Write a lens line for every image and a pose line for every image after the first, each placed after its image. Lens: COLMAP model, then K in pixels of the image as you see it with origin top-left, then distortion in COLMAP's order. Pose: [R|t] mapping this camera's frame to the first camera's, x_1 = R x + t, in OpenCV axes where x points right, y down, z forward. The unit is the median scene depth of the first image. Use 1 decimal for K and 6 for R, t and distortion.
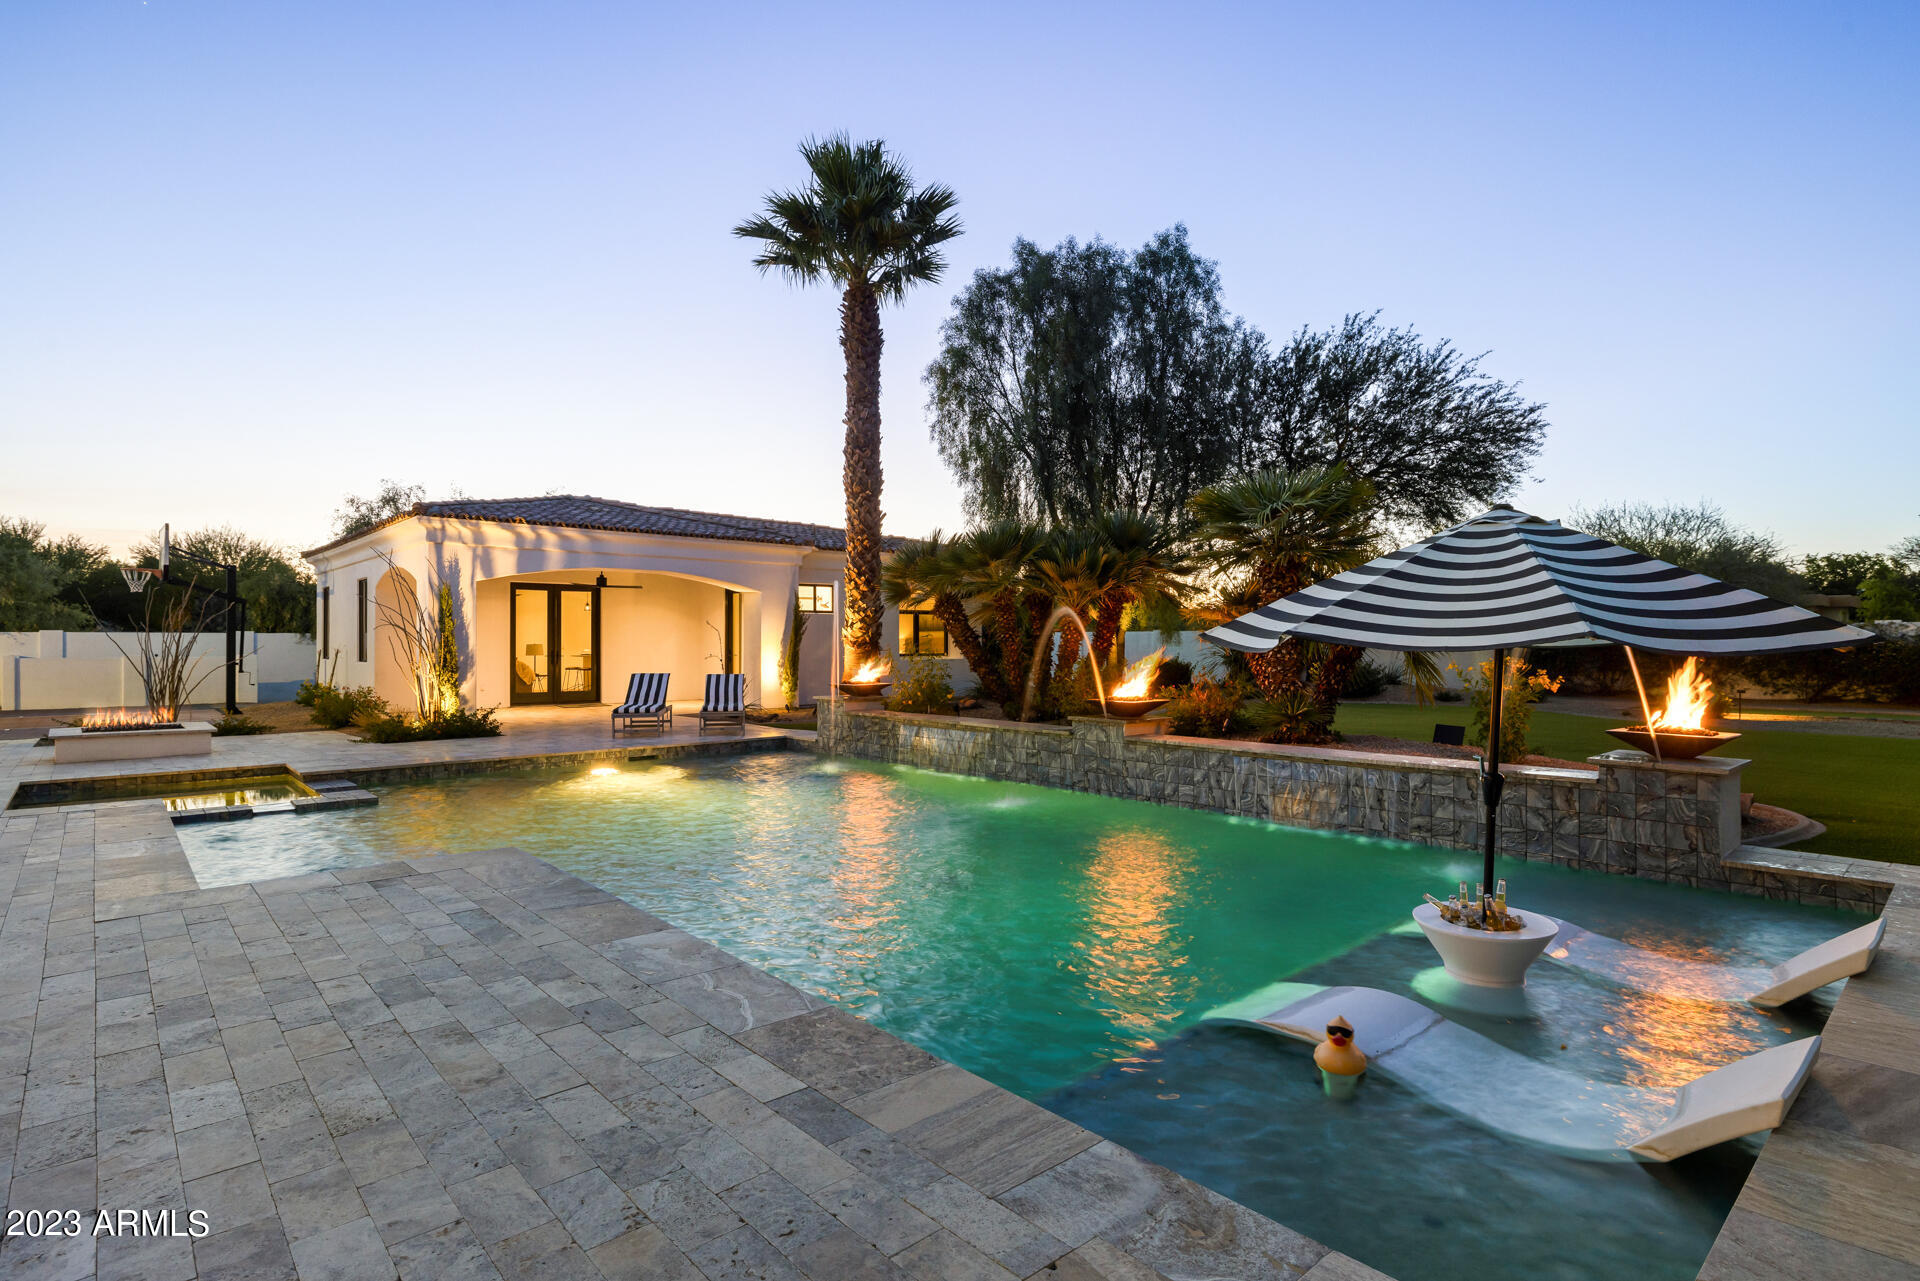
lens RADIAL K [[964.2, 0, 960.0], [0, 964.2, 640.5], [0, 0, 1]] dist [0.002117, 0.000158]
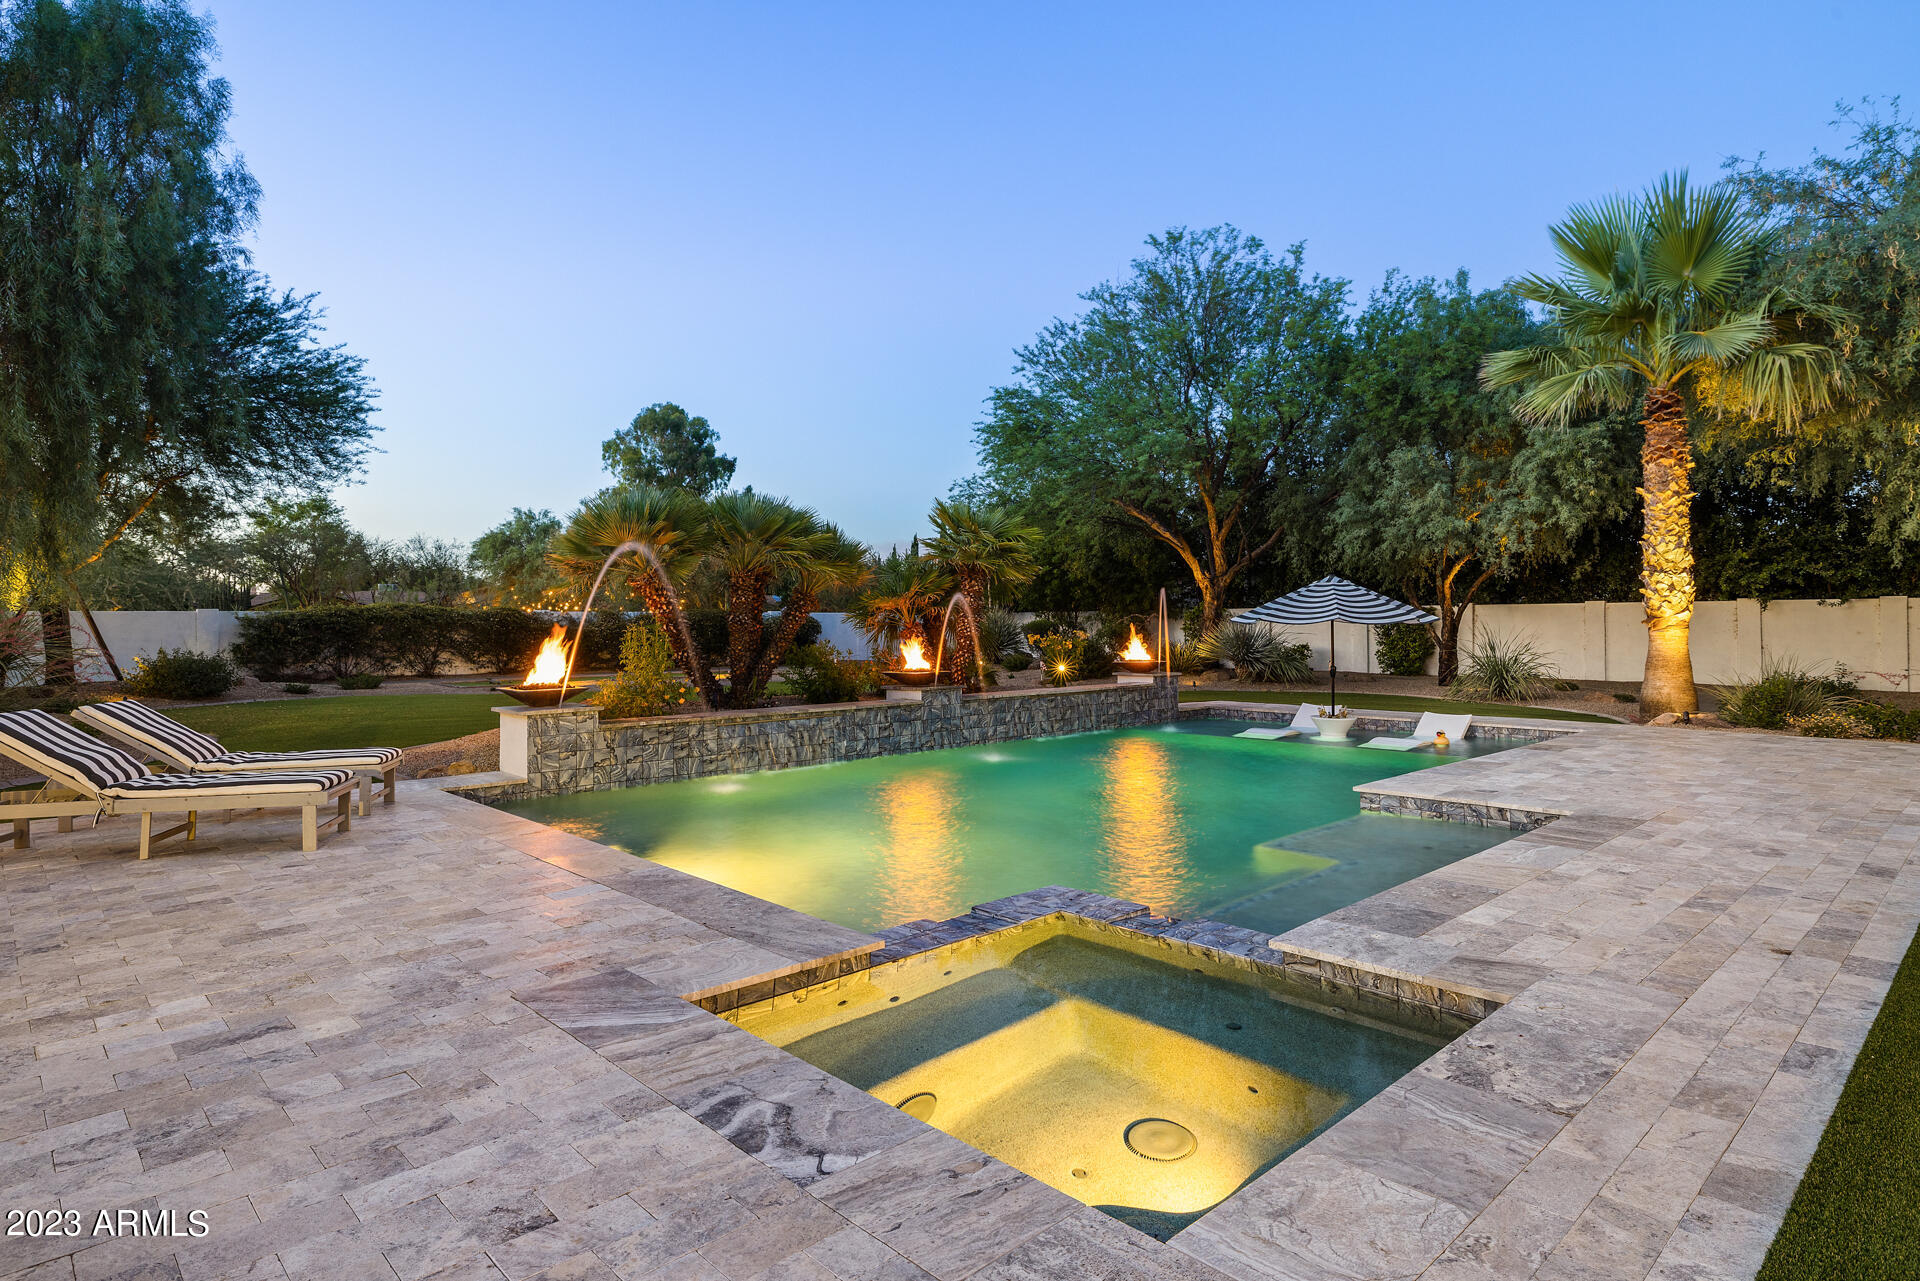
lens RADIAL K [[1032.8, 0, 962.1], [0, 1032.8, 624.3], [0, 0, 1]] dist [0.000249, -0.000223]
pose [[-0.023110, -0.001316, 0.999732, -0.553055], [0.003653, 0.999992, 0.001401, 0.000228], [-0.999726, 0.003685, -0.023105, 0.478471]]
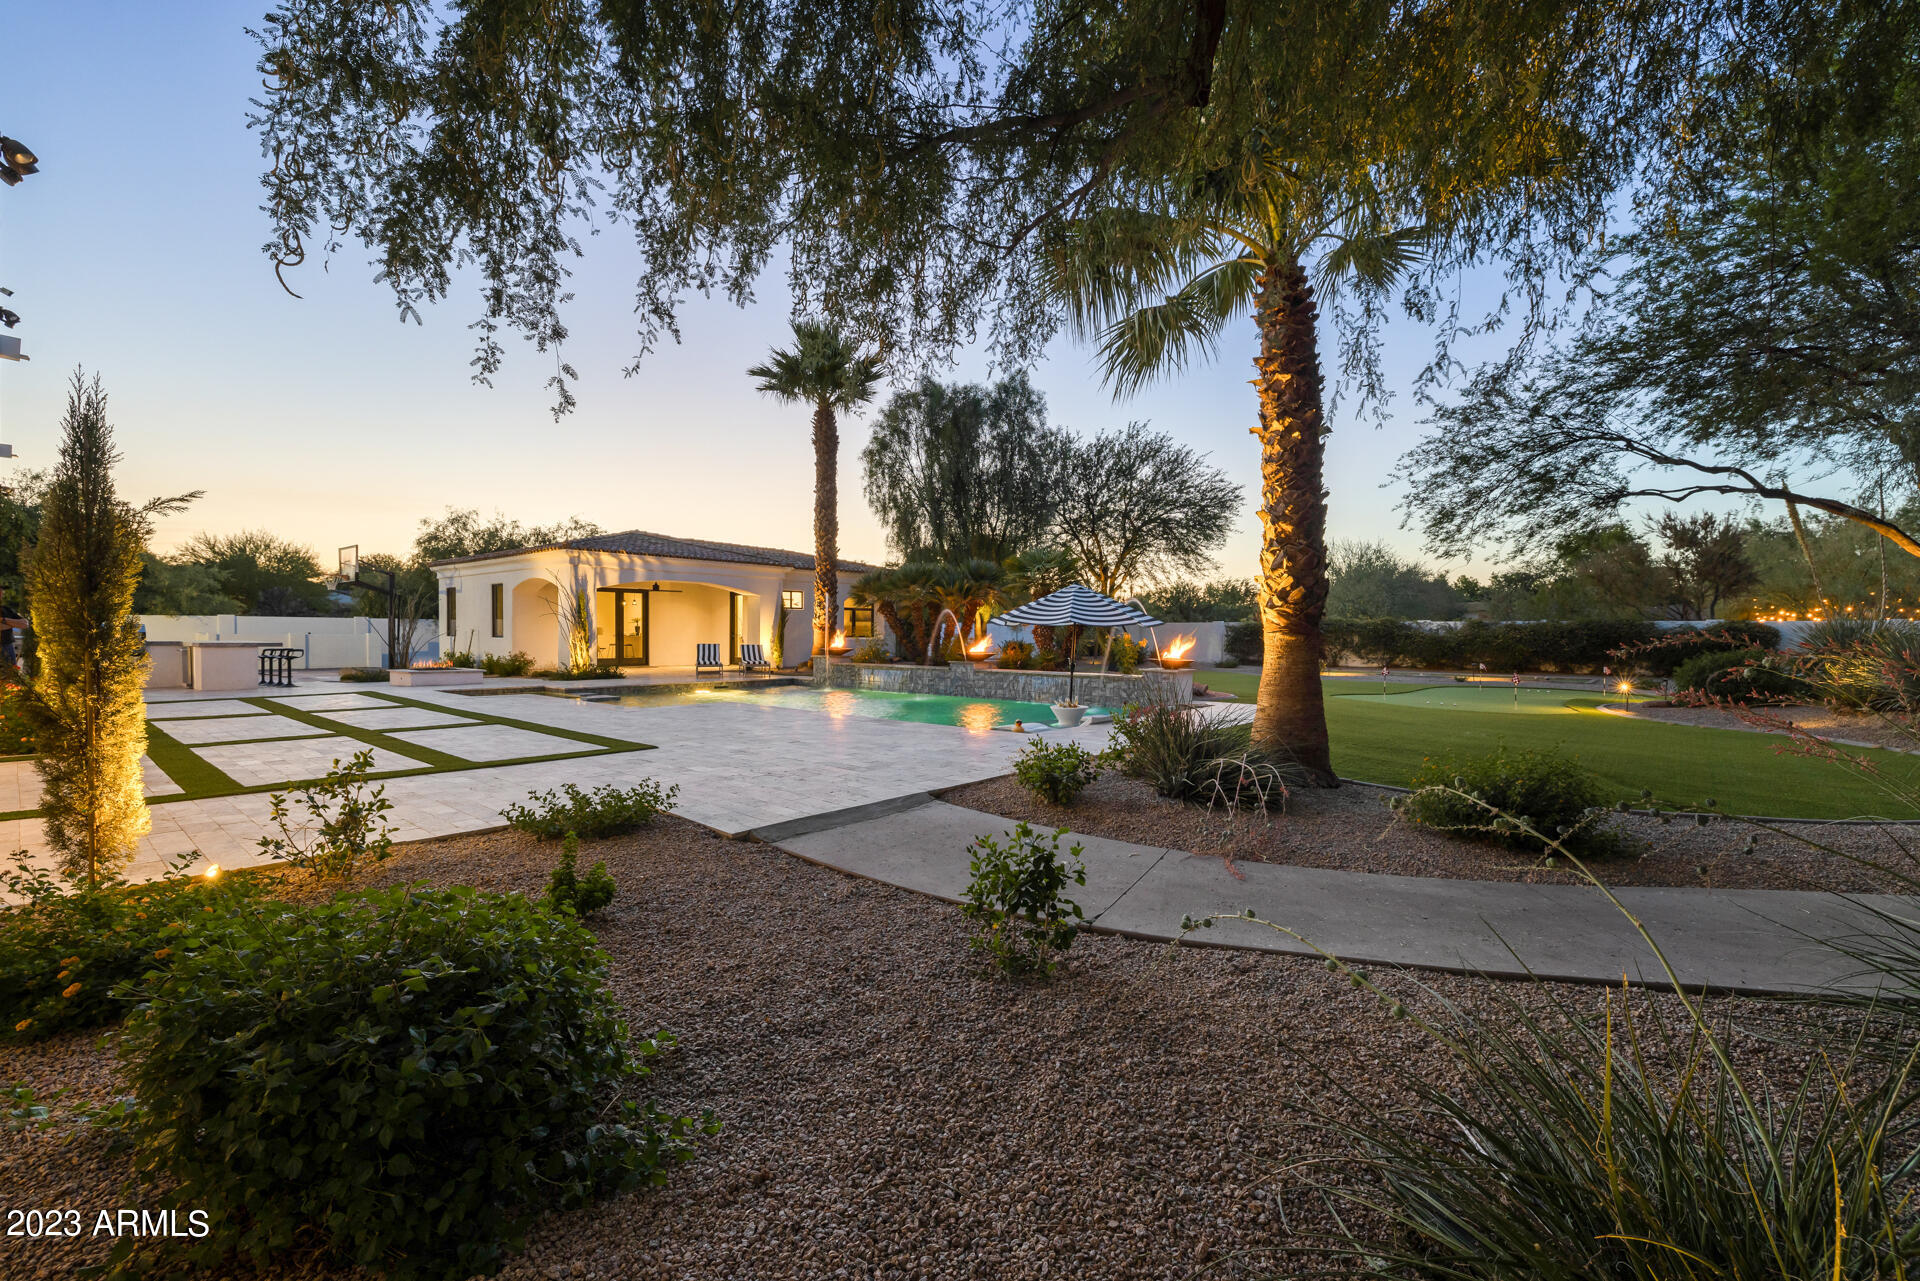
lens RADIAL K [[819.4, 0, 960.0], [0, 819.4, 640.5], [0, 0, 1]] dist [-0.000623, 0.000015]
pose [[0.992880, 0.006858, 0.118920, -0.037160], [-0.008158, 0.999912, 0.010441, 0.007241], [-0.118838, -0.011337, 0.992849, -0.381248]]
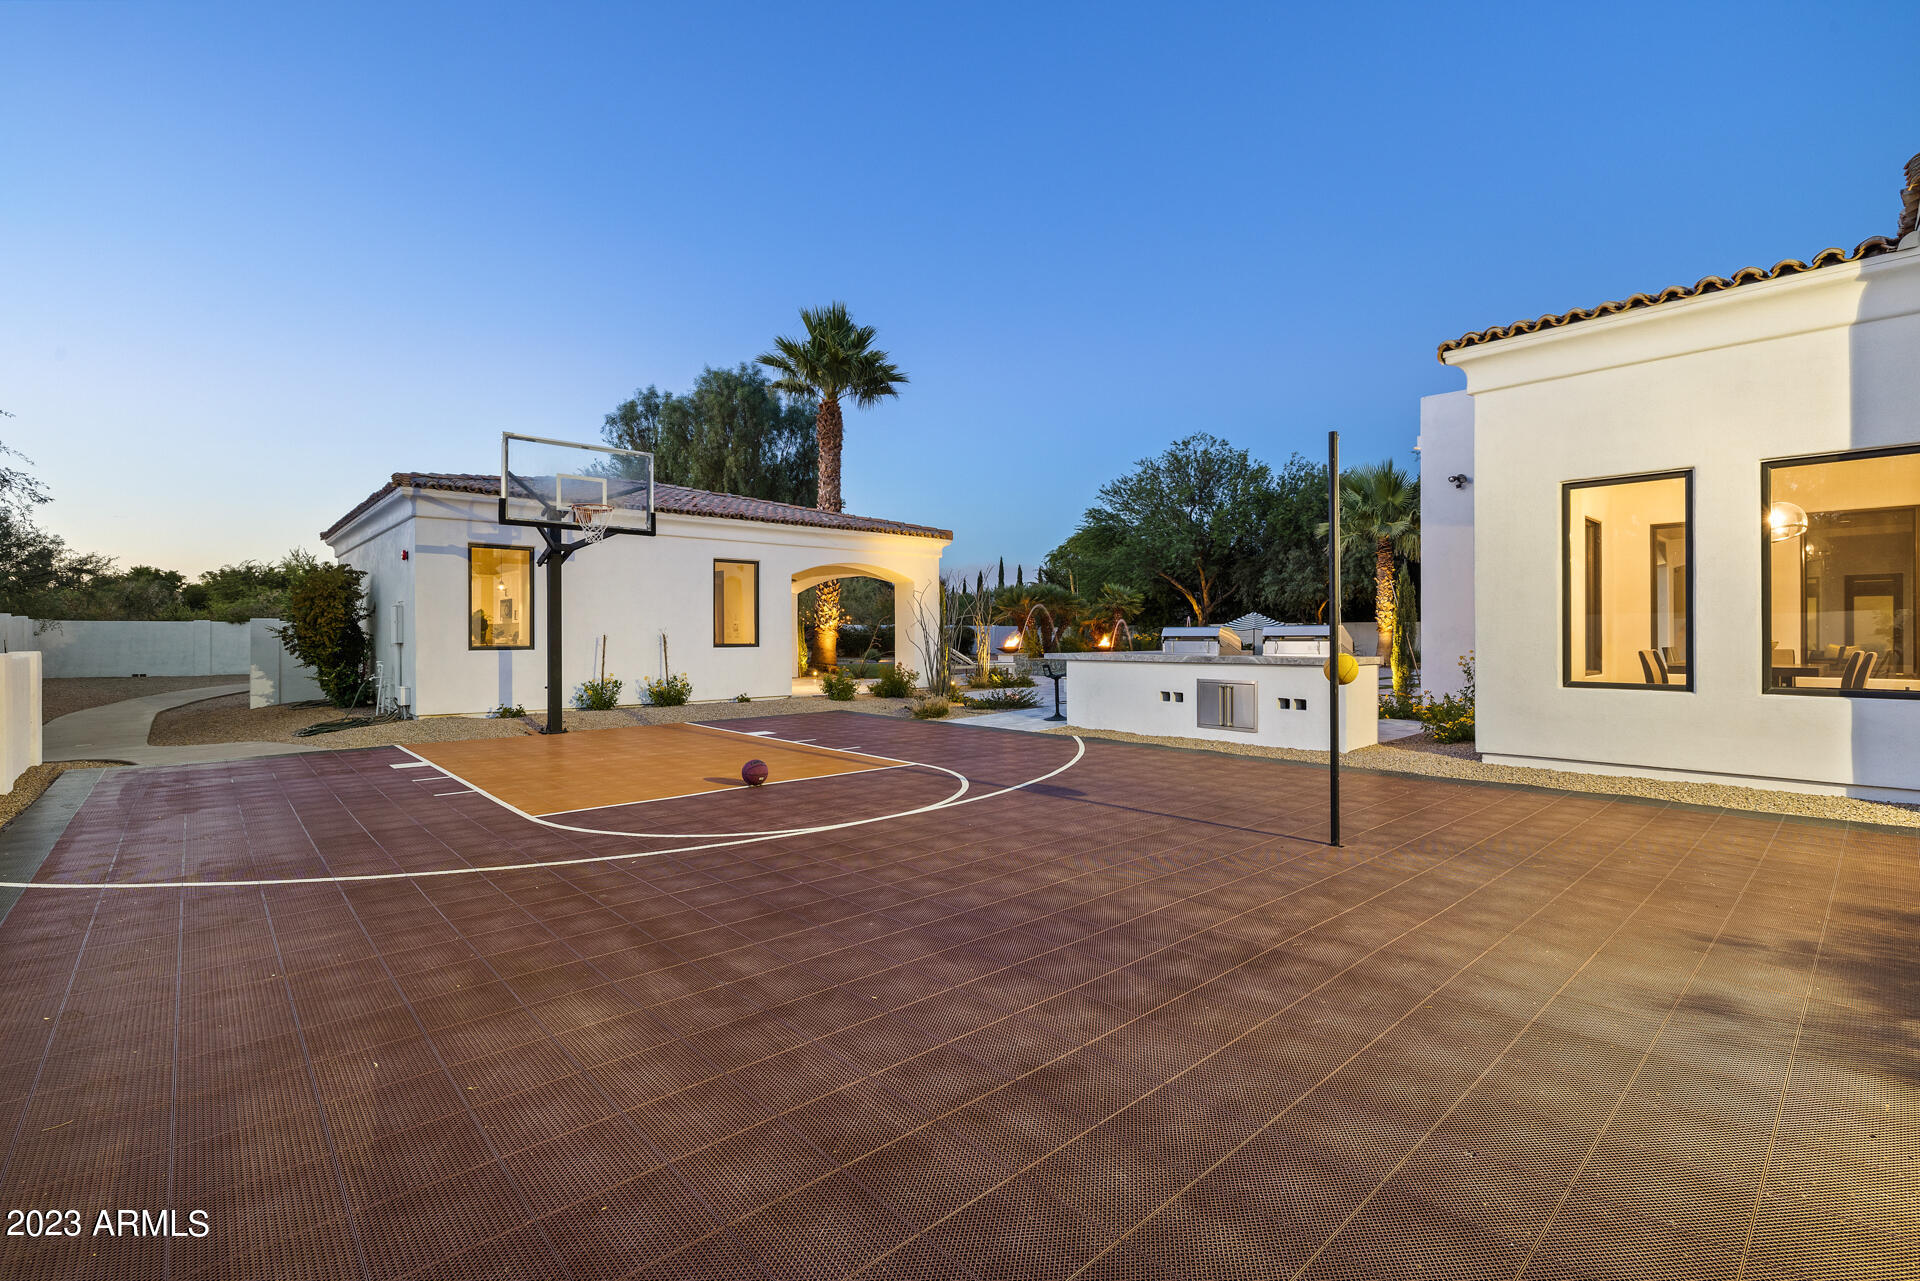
lens RADIAL K [[851.5, 0, 960.0], [0, 851.5, 640.5], [0, 0, 1]] dist [0.000010, -0.000002]
pose [[0.001616, -0.006002, 0.999981, -1.391345], [0.000499, 0.999982, 0.006001, 0.010719], [-0.999999, 0.000489, 0.001619, 0.737596]]
